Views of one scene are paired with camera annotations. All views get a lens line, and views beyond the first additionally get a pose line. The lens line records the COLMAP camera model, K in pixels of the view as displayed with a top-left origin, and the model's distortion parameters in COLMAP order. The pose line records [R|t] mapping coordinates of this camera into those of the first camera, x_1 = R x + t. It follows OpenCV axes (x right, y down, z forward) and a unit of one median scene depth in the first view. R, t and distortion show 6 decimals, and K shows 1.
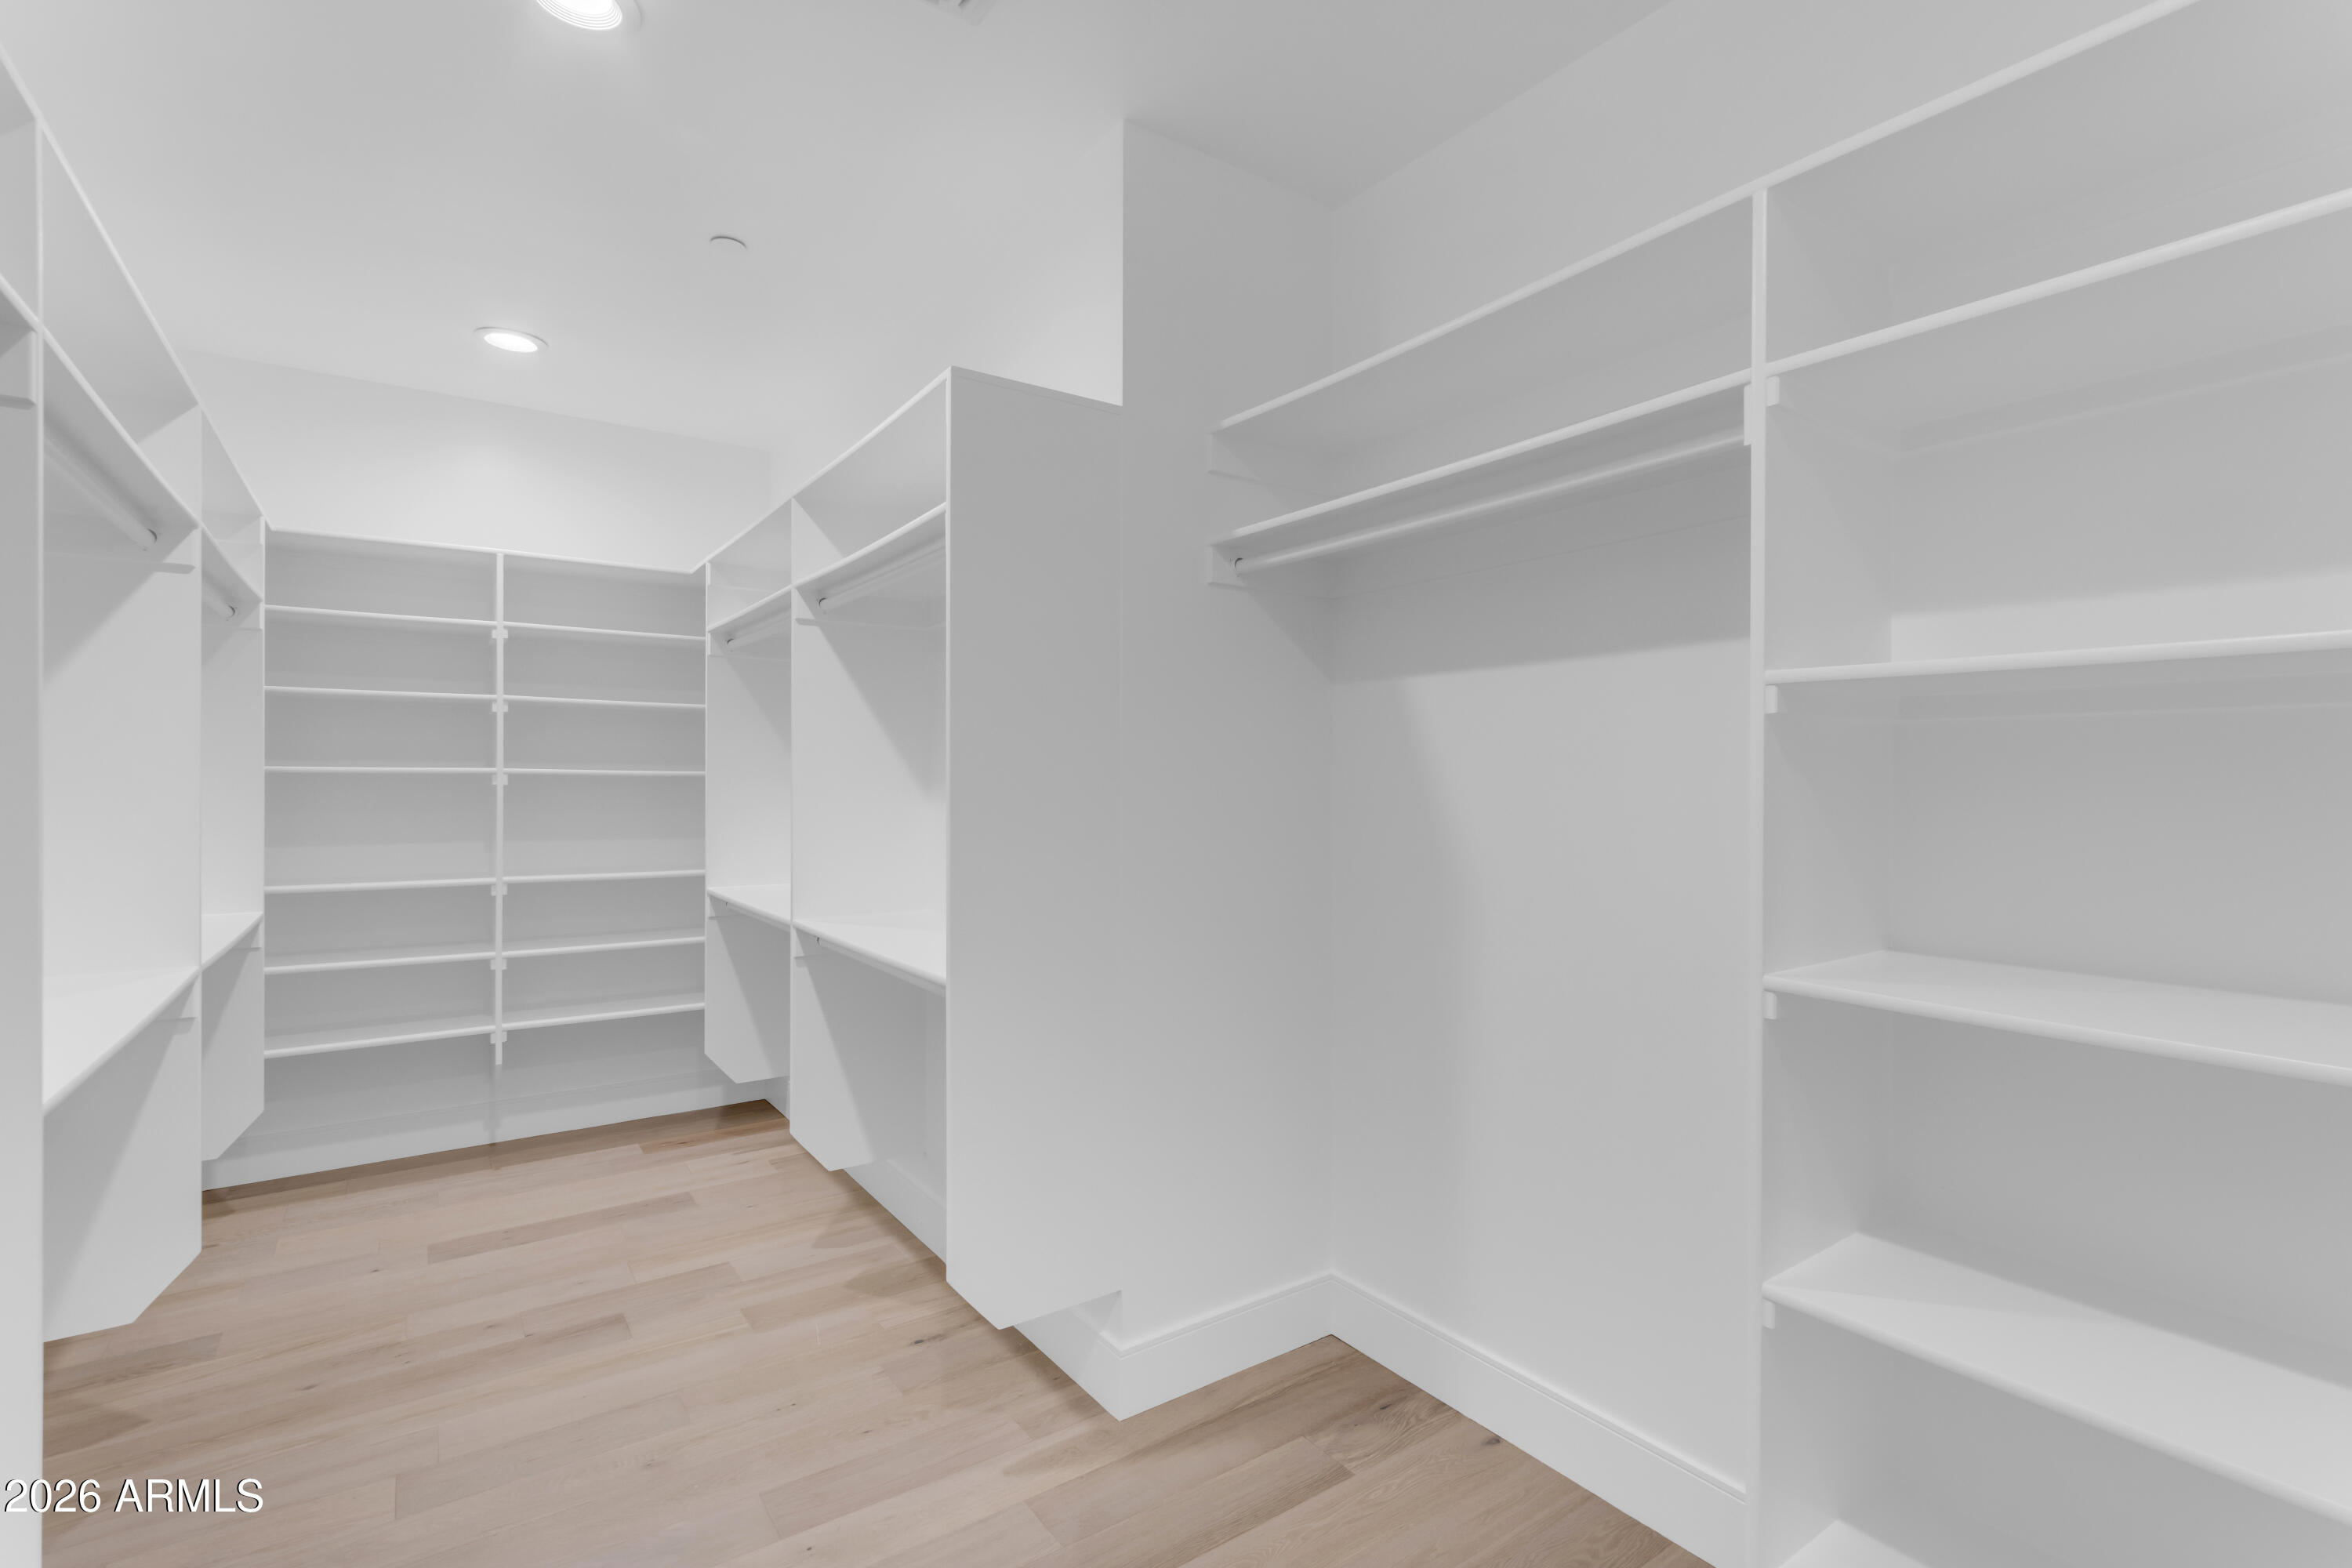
lens RADIAL K [[1078.2, 0, 1158.8], [0, 1078.2, 794.1], [0, 0, 1]] dist [0.001745, 0.001541]
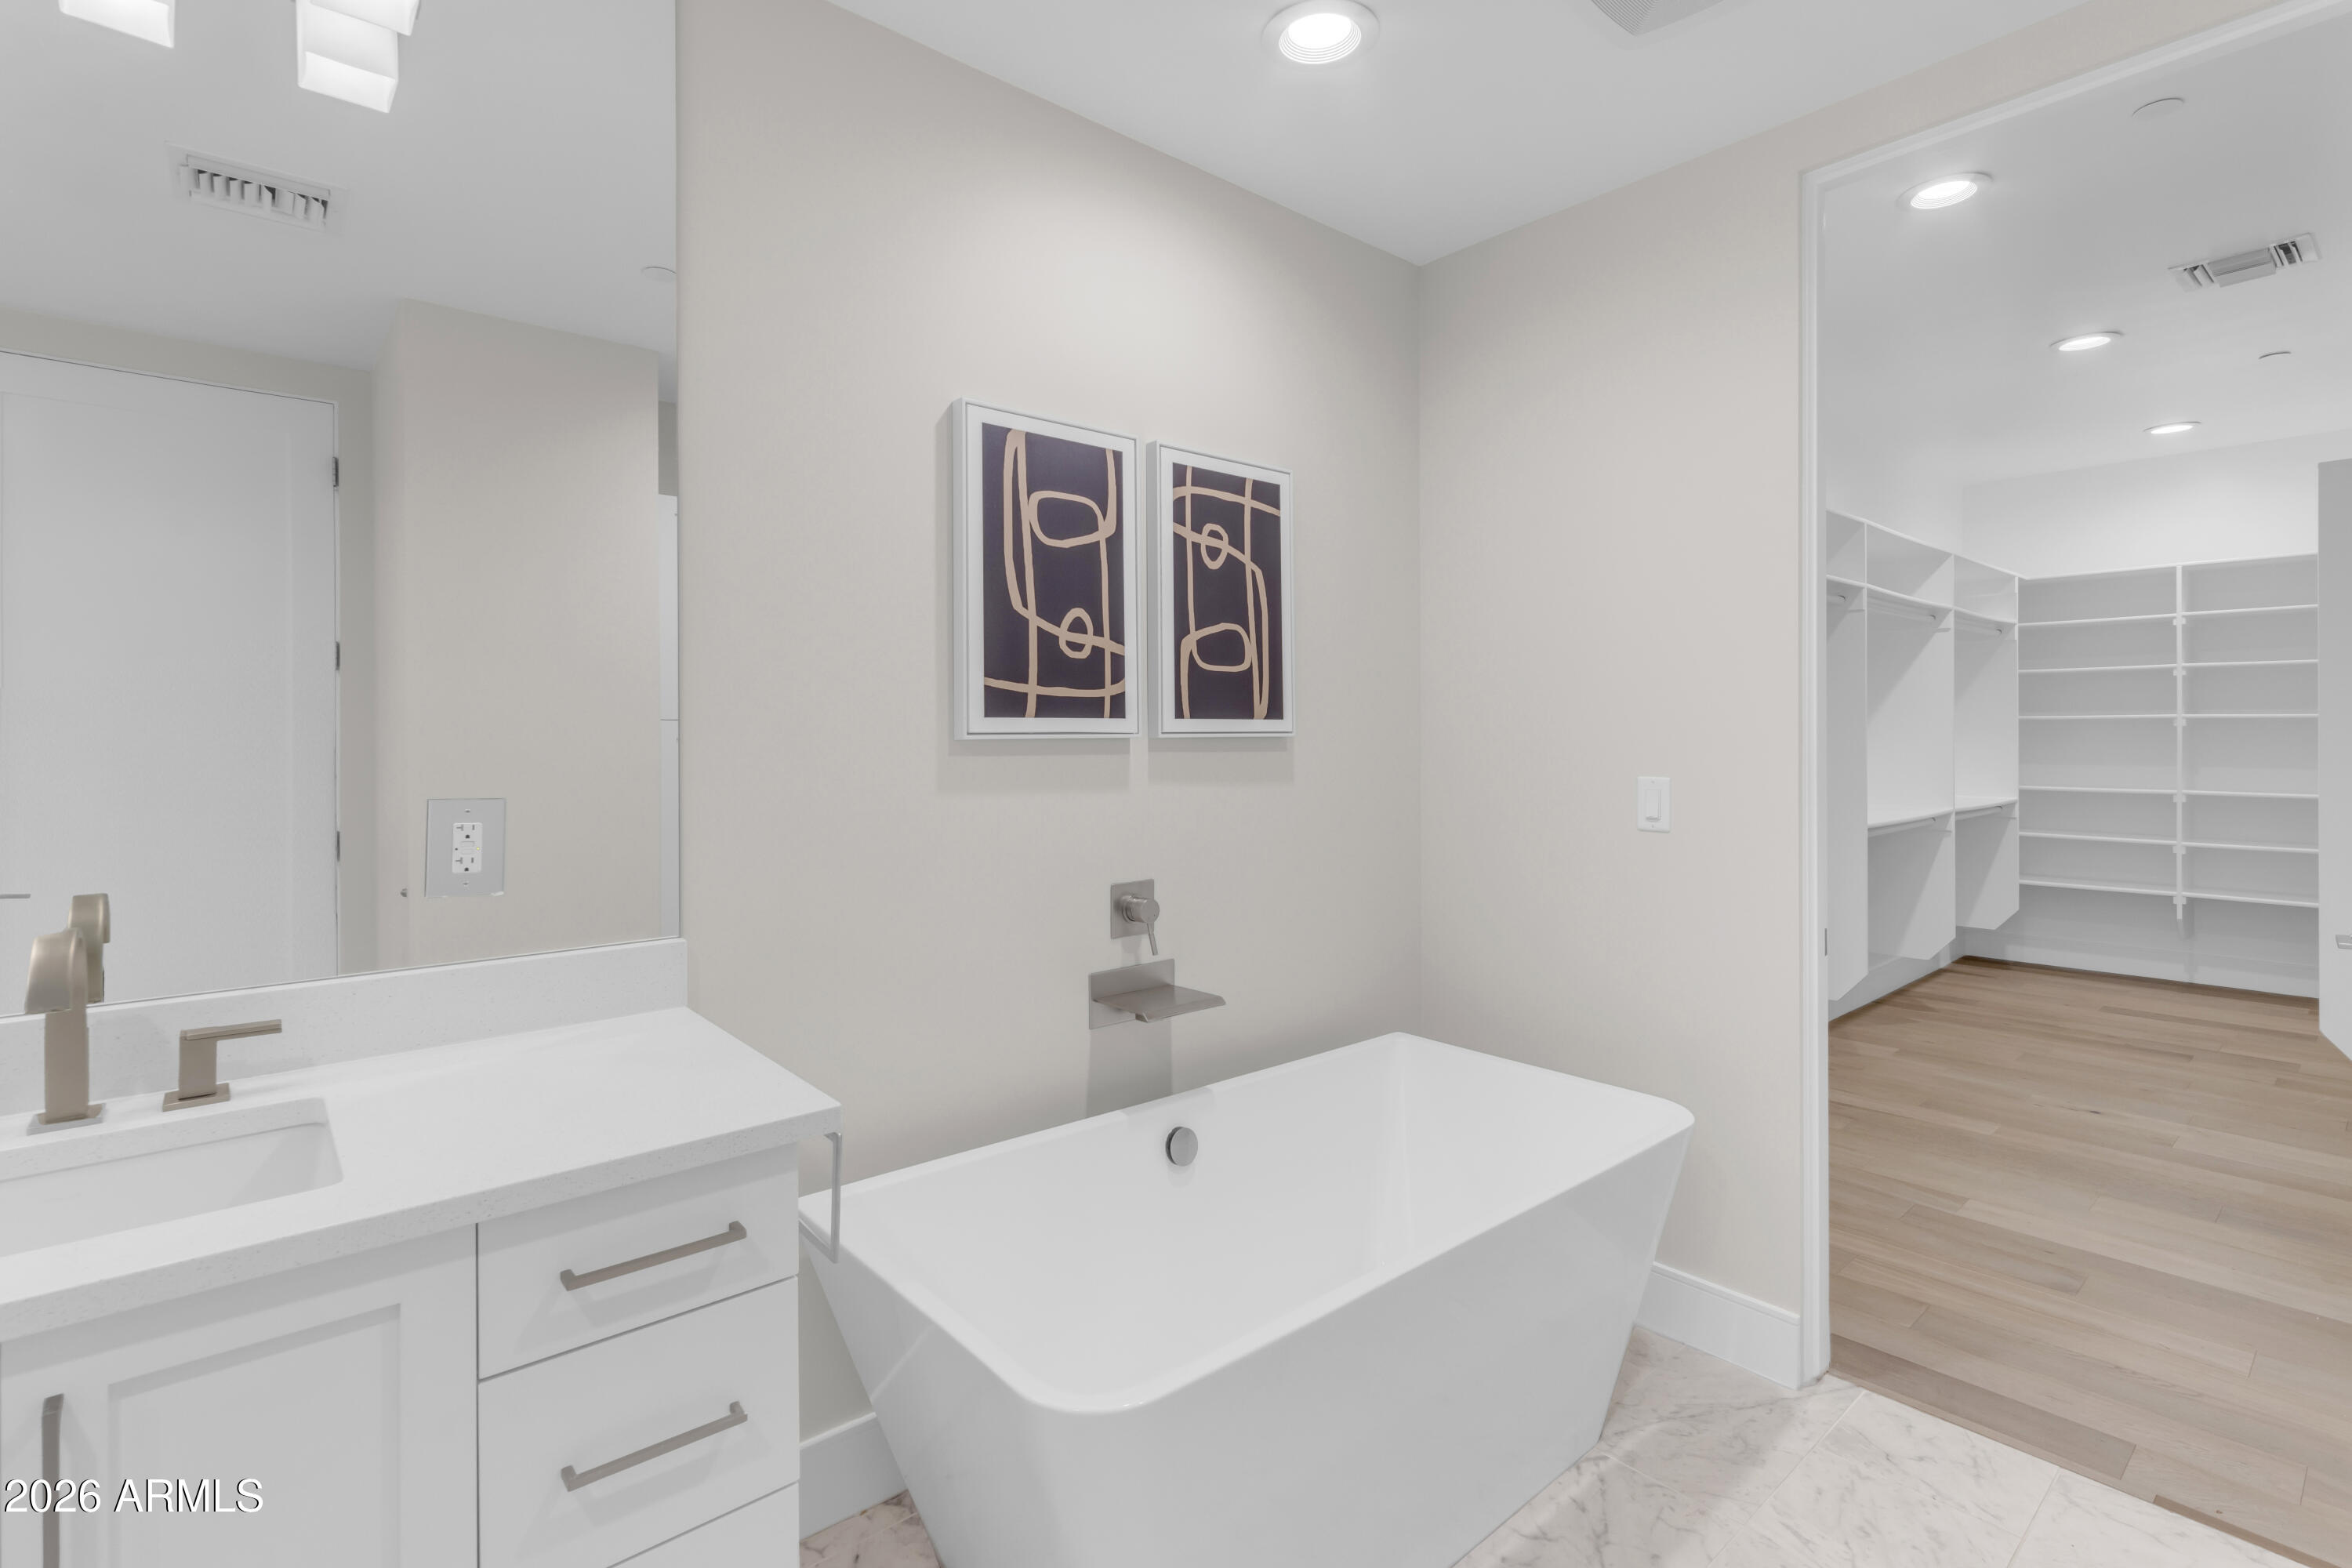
lens RADIAL K [[1078.2, 0, 1147.7], [0, 1078.2, 734.7], [0, 0, 1]] dist [0.001745, 0.001541]
pose [[0.085069, 0.003242, -0.996370, 0.717782], [0.005530, 0.999978, 0.003726, -0.009840], [0.996360, -0.005827, 0.085050, -0.501413]]
